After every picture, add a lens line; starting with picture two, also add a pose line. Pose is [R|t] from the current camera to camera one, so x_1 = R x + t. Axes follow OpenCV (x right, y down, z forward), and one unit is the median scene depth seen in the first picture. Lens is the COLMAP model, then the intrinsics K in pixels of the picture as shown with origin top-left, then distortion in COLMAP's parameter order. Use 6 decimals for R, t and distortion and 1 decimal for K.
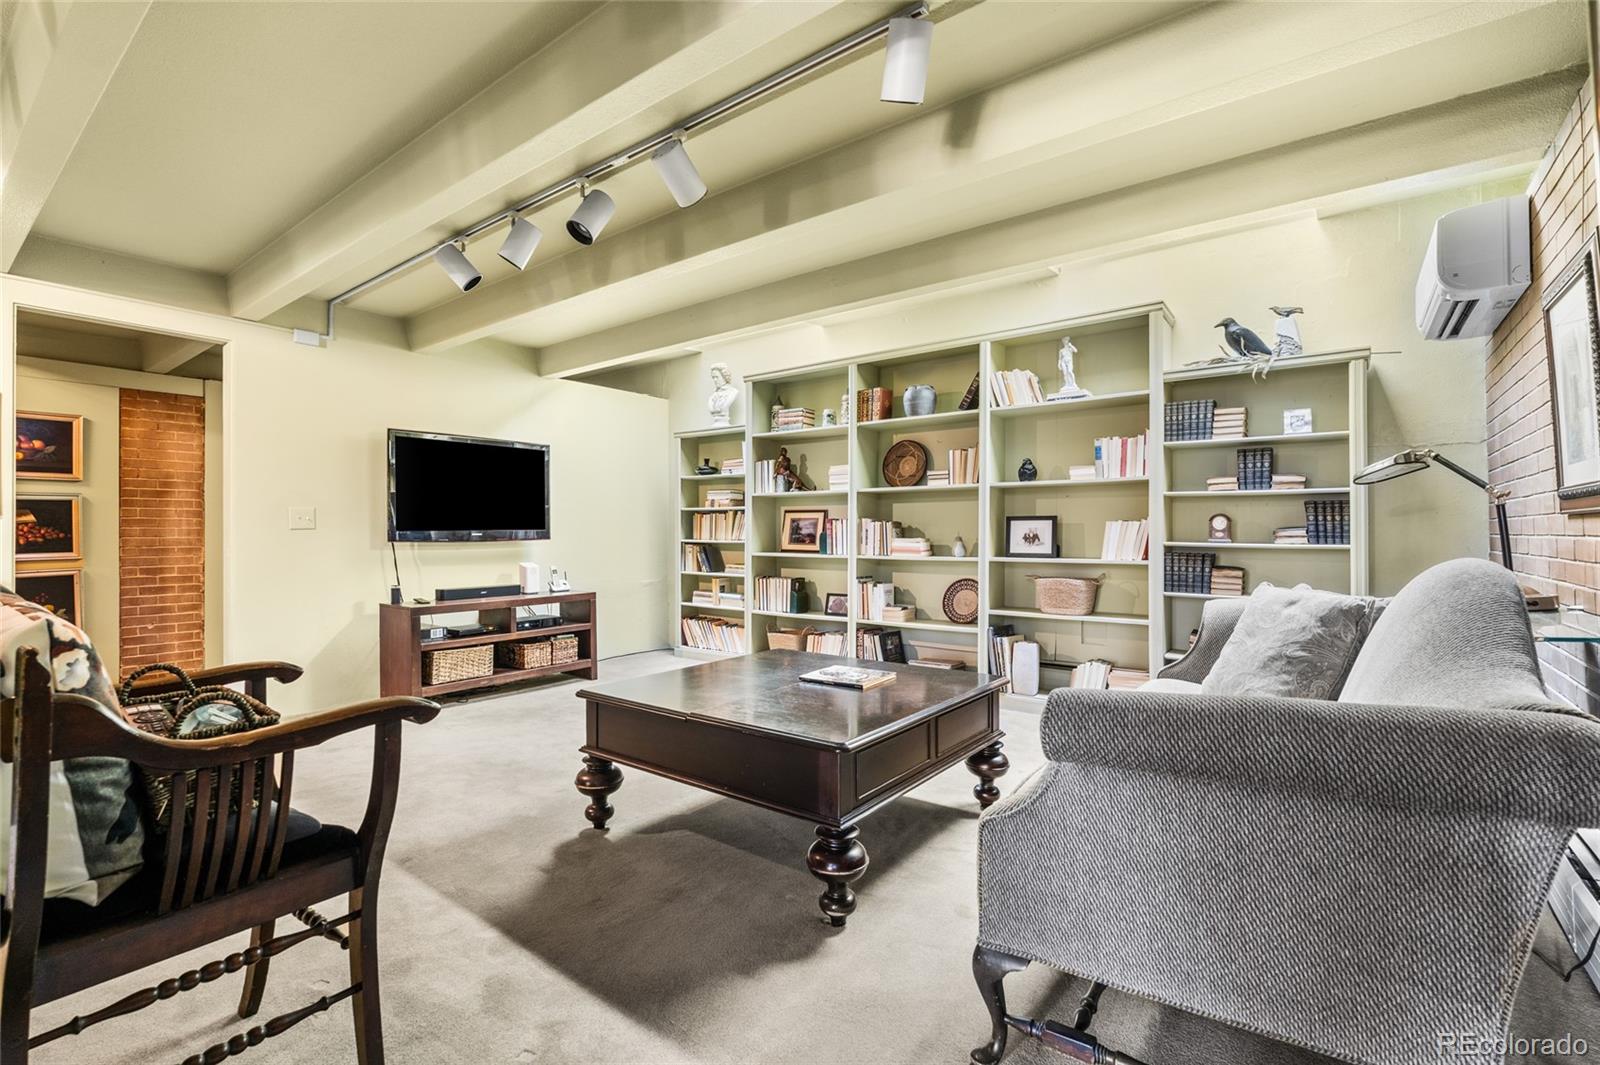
lens RADIAL K [[713.3, 0, 799.6], [0, 713.3, 522.6], [0, 0, 1]] dist [-0.005435, 0.001559]
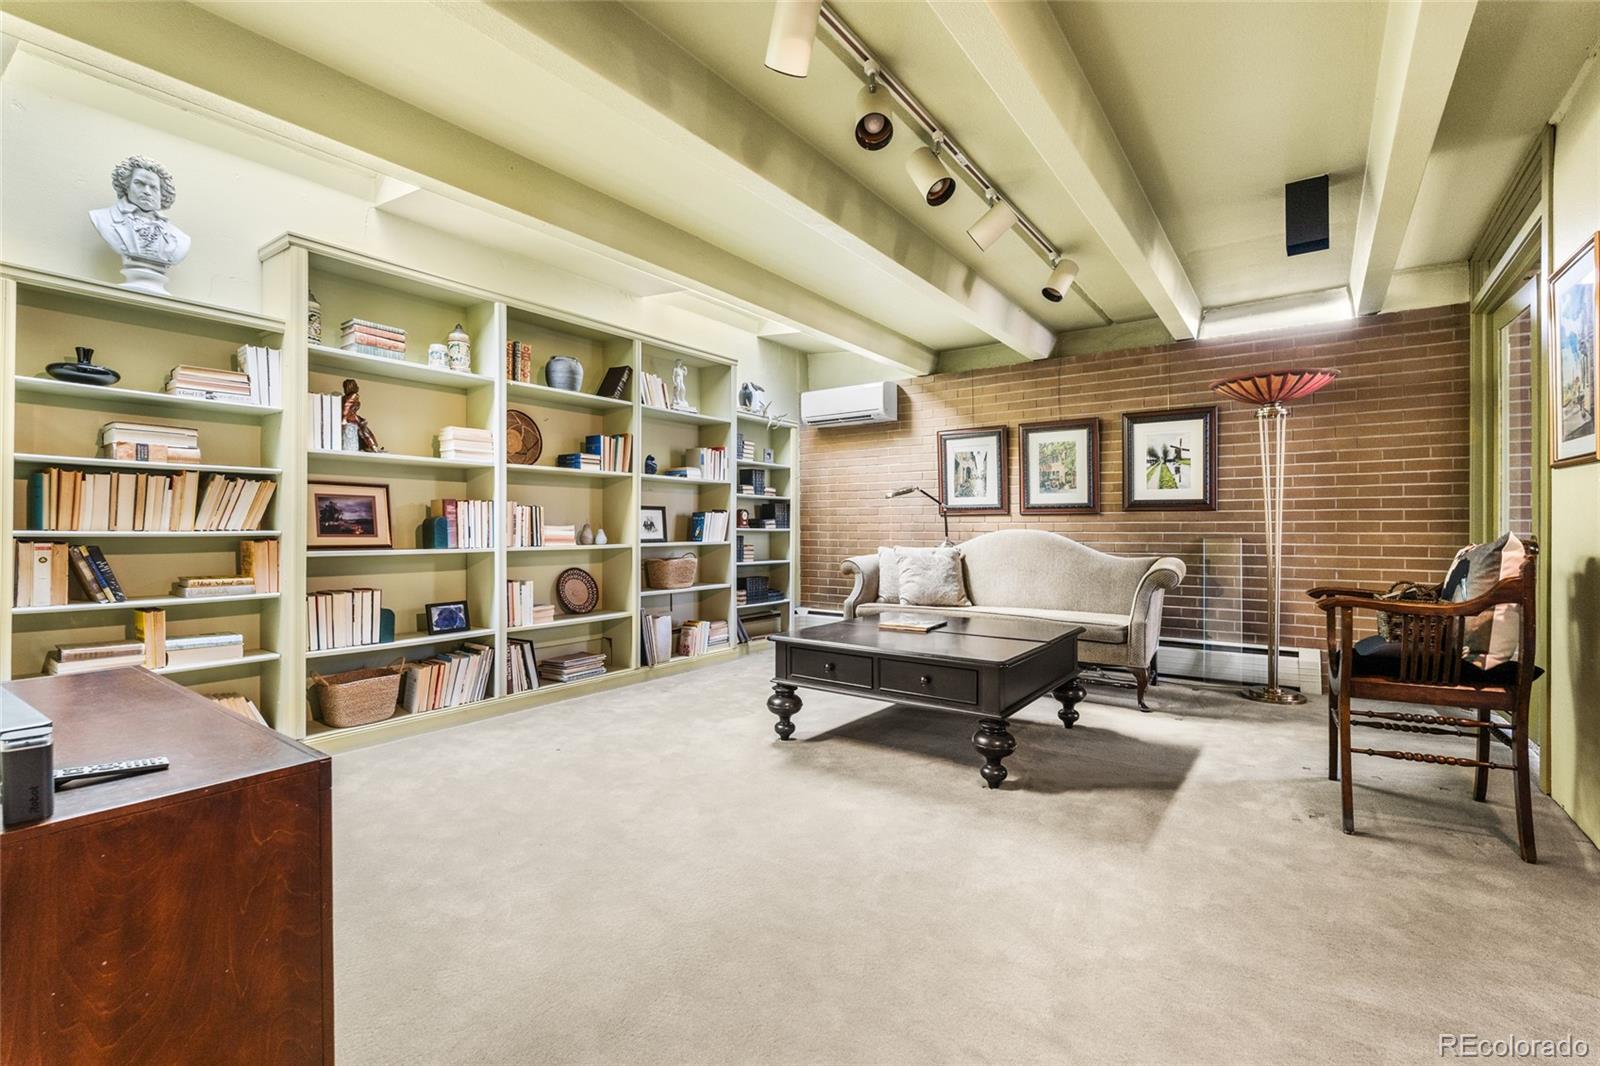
lens RADIAL K [[713.3, 0, 805.3], [0, 713.3, 529.4], [0, 0, 1]] dist [-0.005435, 0.001559]
pose [[-0.030412, -0.002302, 0.999535, -0.919448], [-0.011760, 0.999929, 0.001945, 0.026049], [-0.999468, -0.011696, -0.030437, 0.892914]]
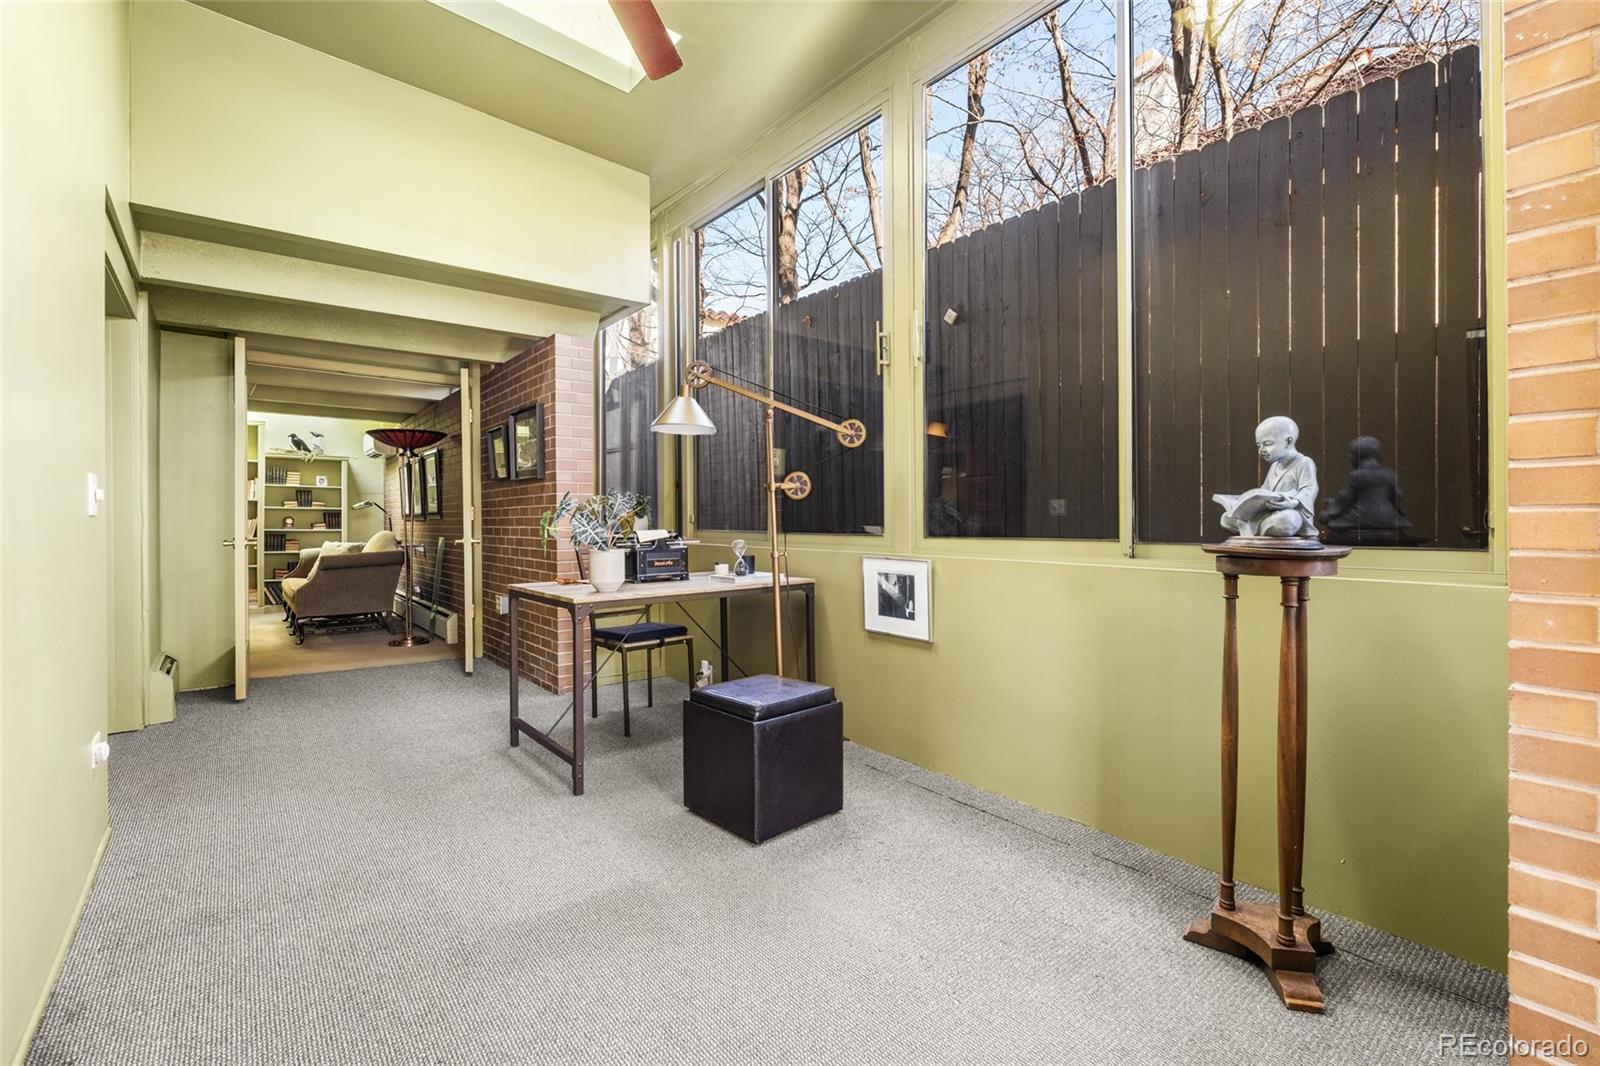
lens RADIAL K [[713.3, 0, 795.2], [0, 713.3, 529.4], [0, 0, 1]] dist [-0.005435, 0.001559]
pose [[0.246351, -0.000260, 0.969181, -1.244974], [-0.015116, 0.999877, 0.004110, -0.005811], [-0.969063, -0.015662, 0.246317, -1.169121]]
